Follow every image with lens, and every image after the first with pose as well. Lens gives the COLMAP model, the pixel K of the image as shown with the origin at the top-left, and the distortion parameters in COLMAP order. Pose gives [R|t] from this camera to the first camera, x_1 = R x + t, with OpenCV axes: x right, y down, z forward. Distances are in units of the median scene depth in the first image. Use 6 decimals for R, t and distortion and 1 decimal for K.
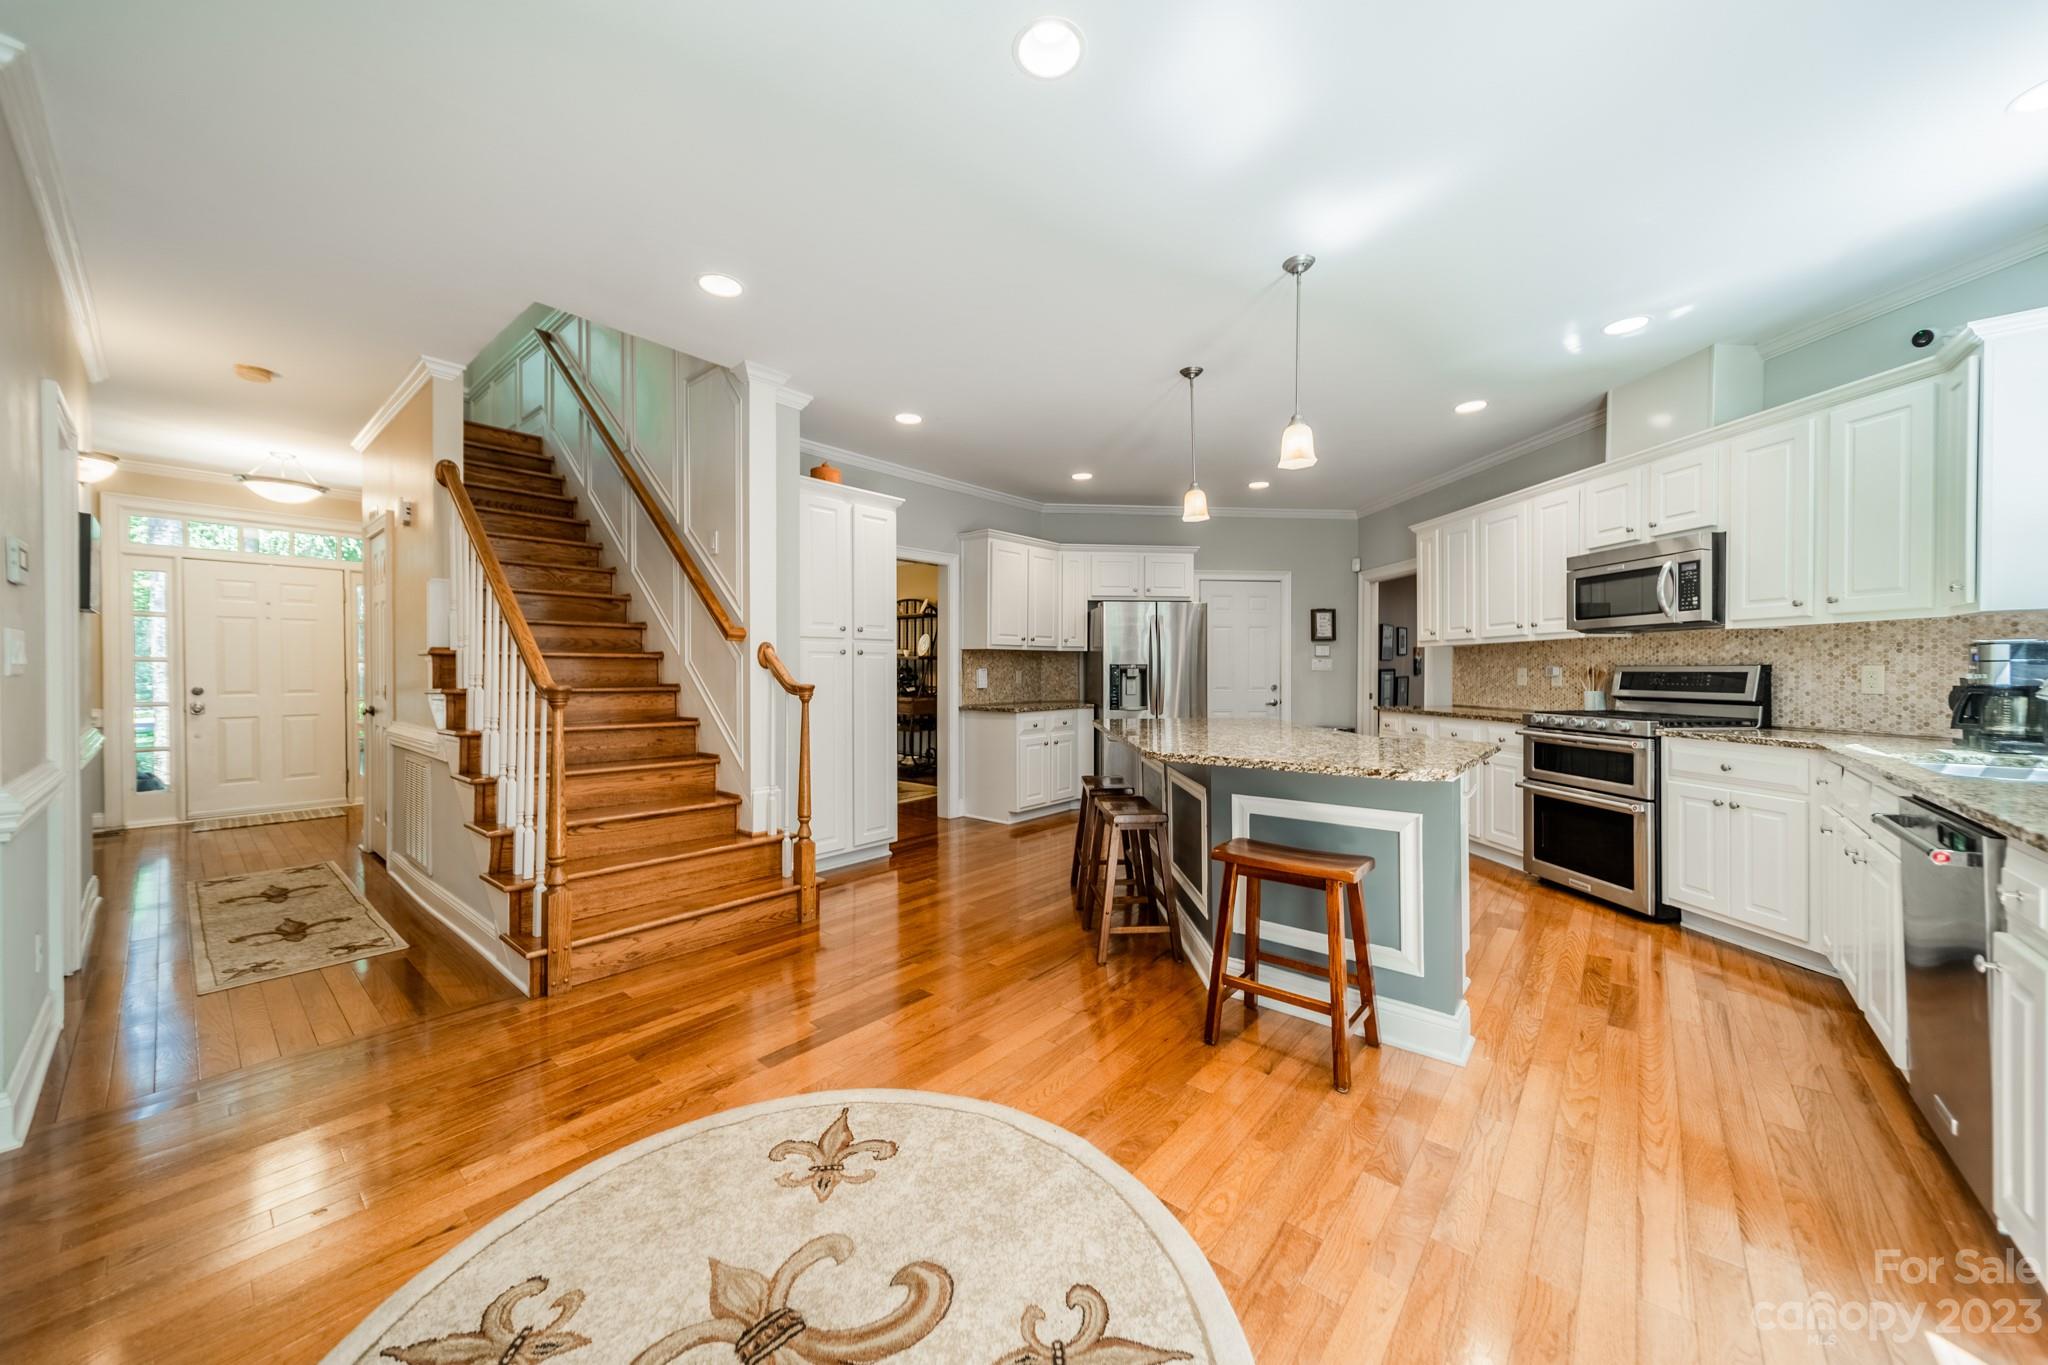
lens RADIAL K [[725.2, 0, 1028.0], [0, 725.2, 677.5], [0, 0, 1]] dist [0.007676, -0.000397]
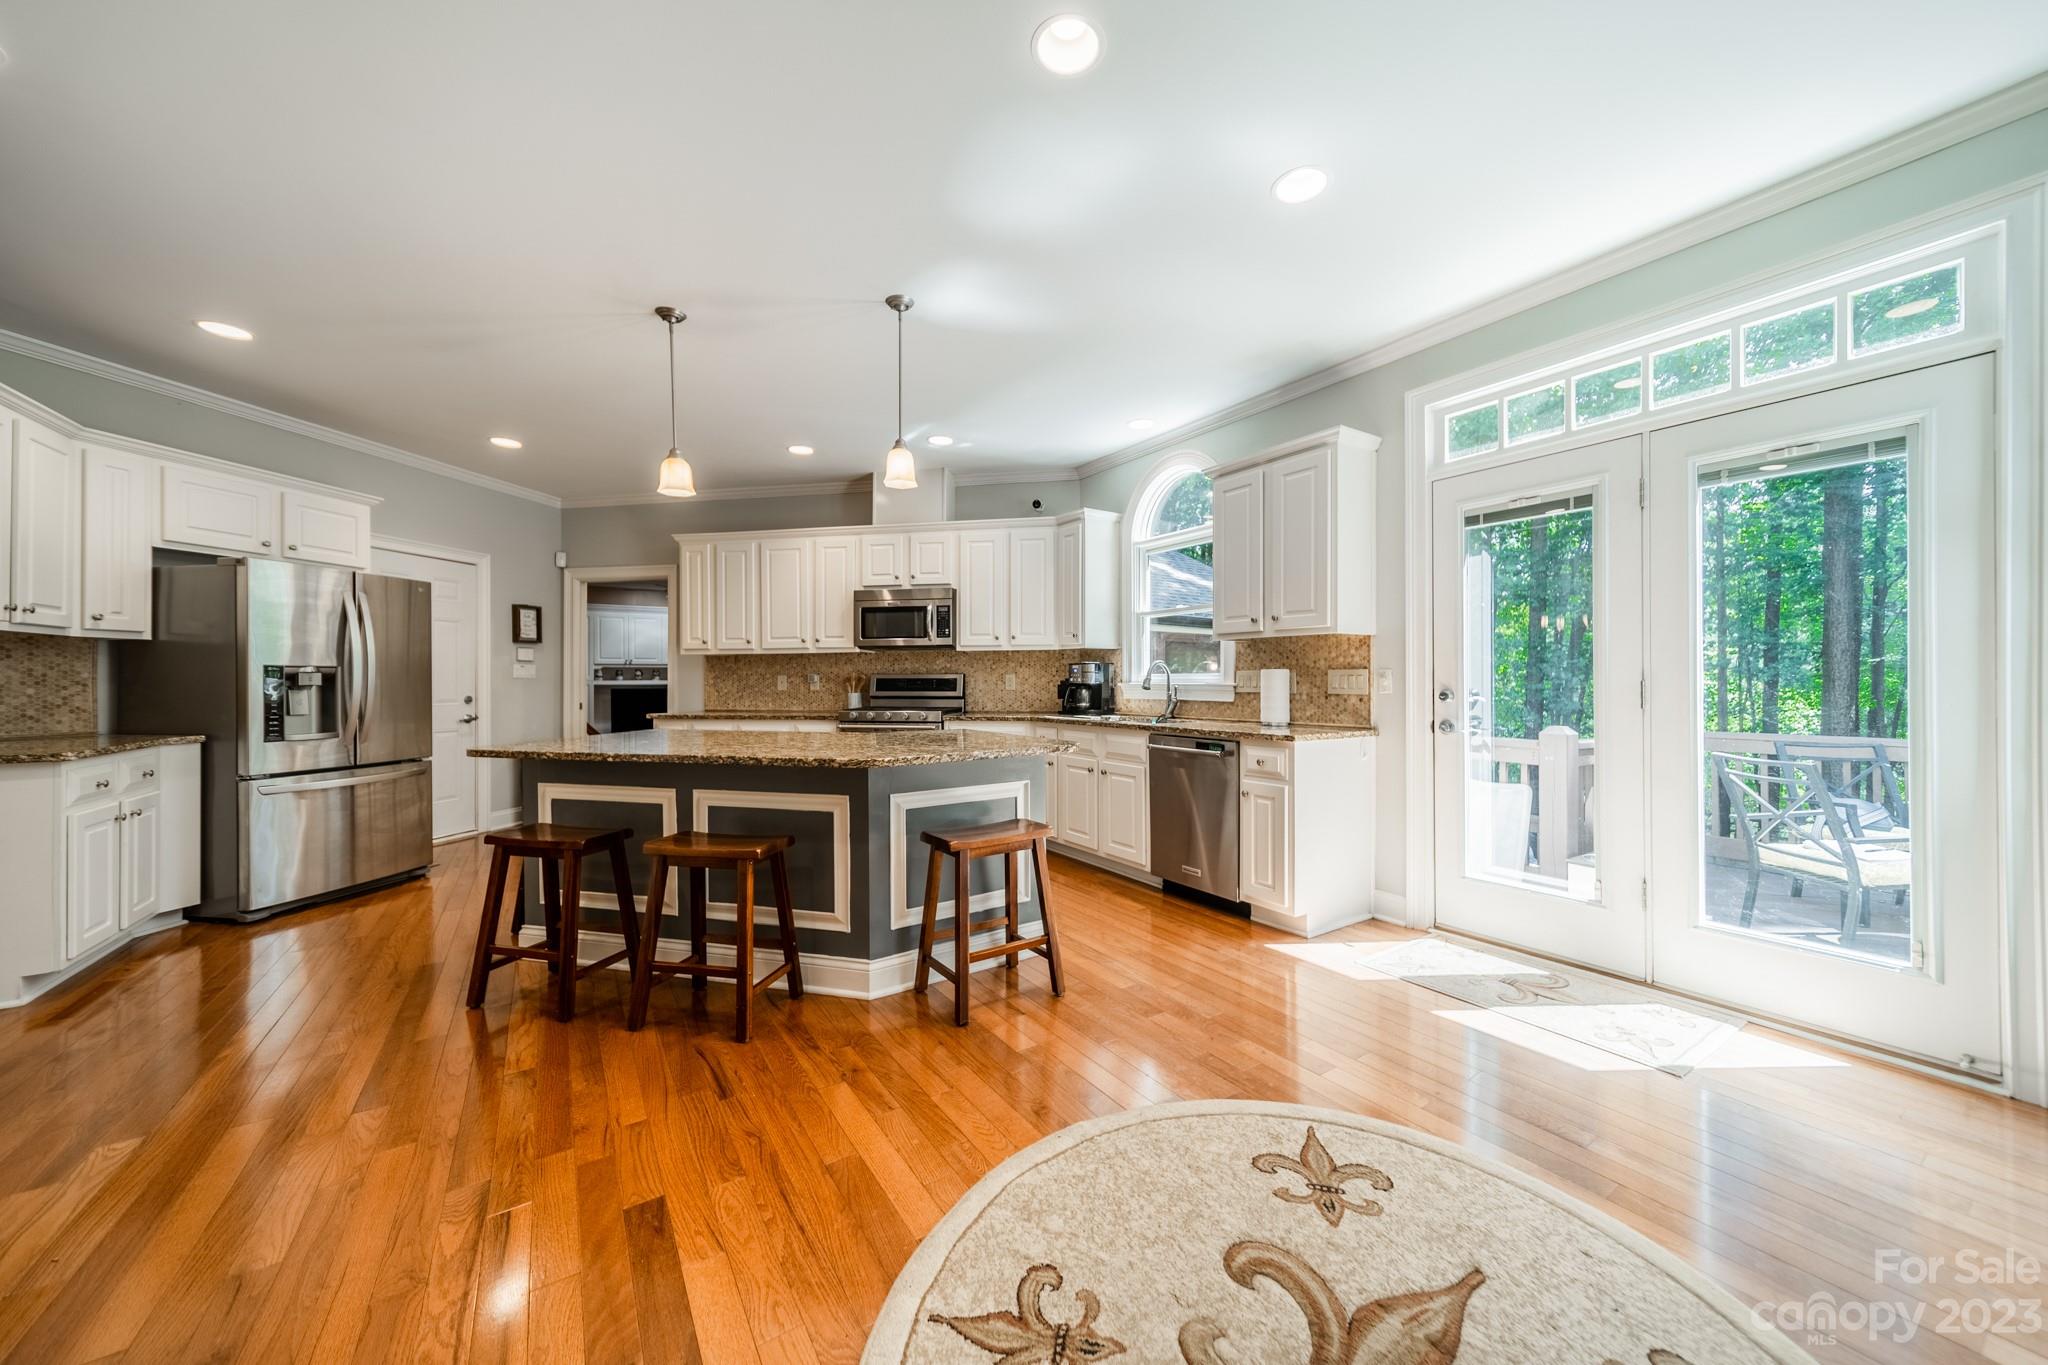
lens RADIAL K [[725.2, 0, 1033.3], [0, 725.2, 679.7], [0, 0, 1]] dist [0.007676, -0.000397]
pose [[0.273684, 0.001799, 0.961818, -0.423655], [0.010229, 0.999936, -0.004781, 0.003774], [-0.961765, 0.011147, 0.273648, 0.349437]]
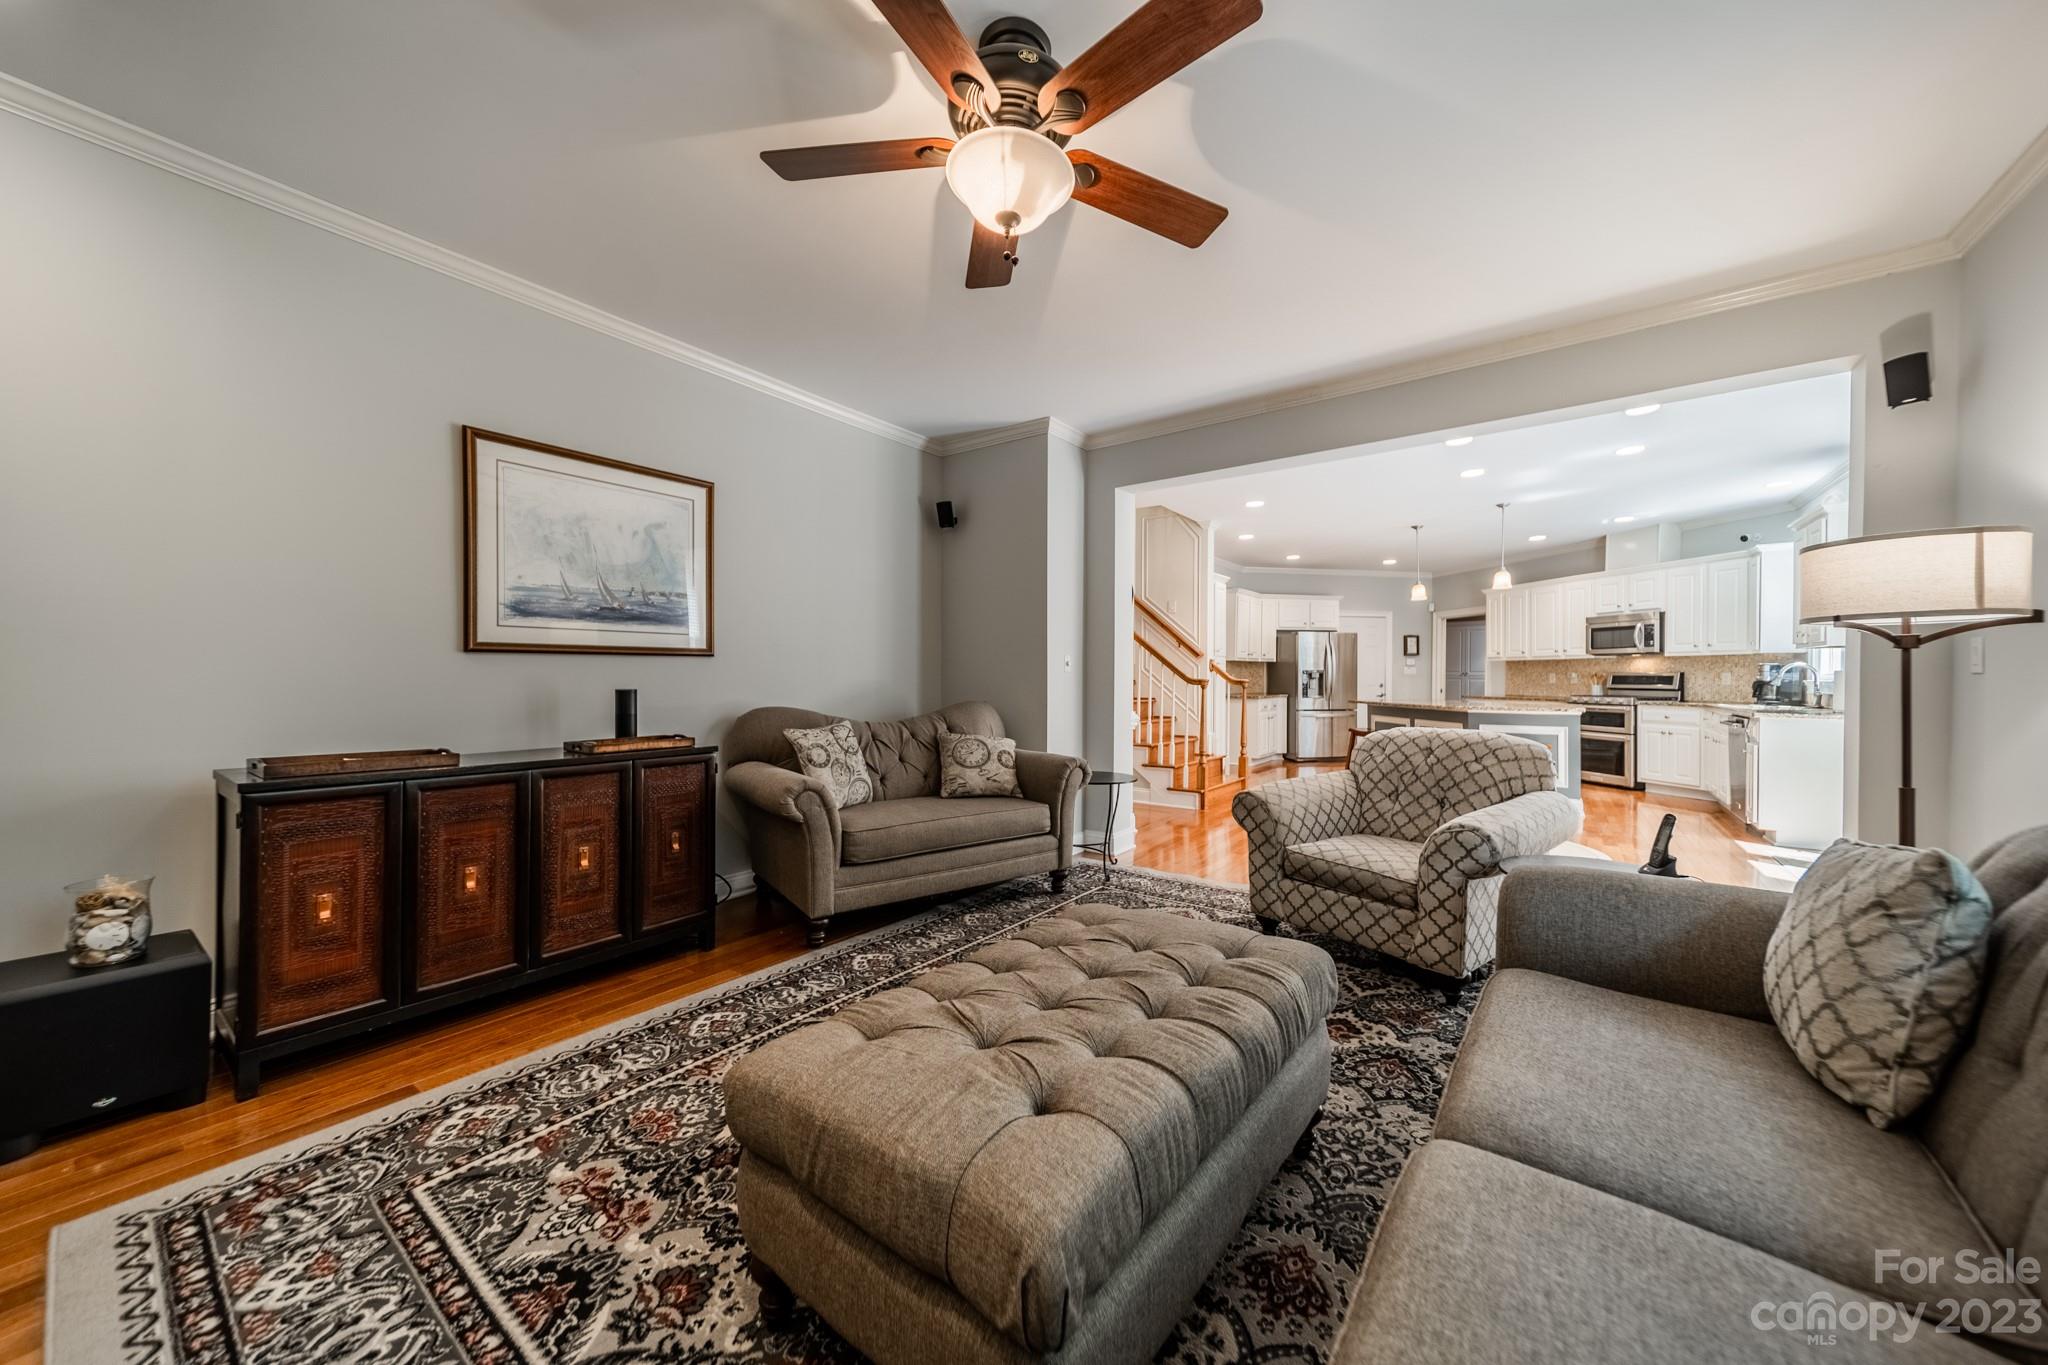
lens RADIAL K [[725.2, 0, 1030.5], [0, 725.2, 681.4], [0, 0, 1]] dist [0.007676, -0.000397]
pose [[0.996675, 0.003203, 0.081412, -0.930680], [-0.003230, 0.999995, 0.000197, 0.012596], [-0.081411, -0.000460, 0.996680, -0.852526]]
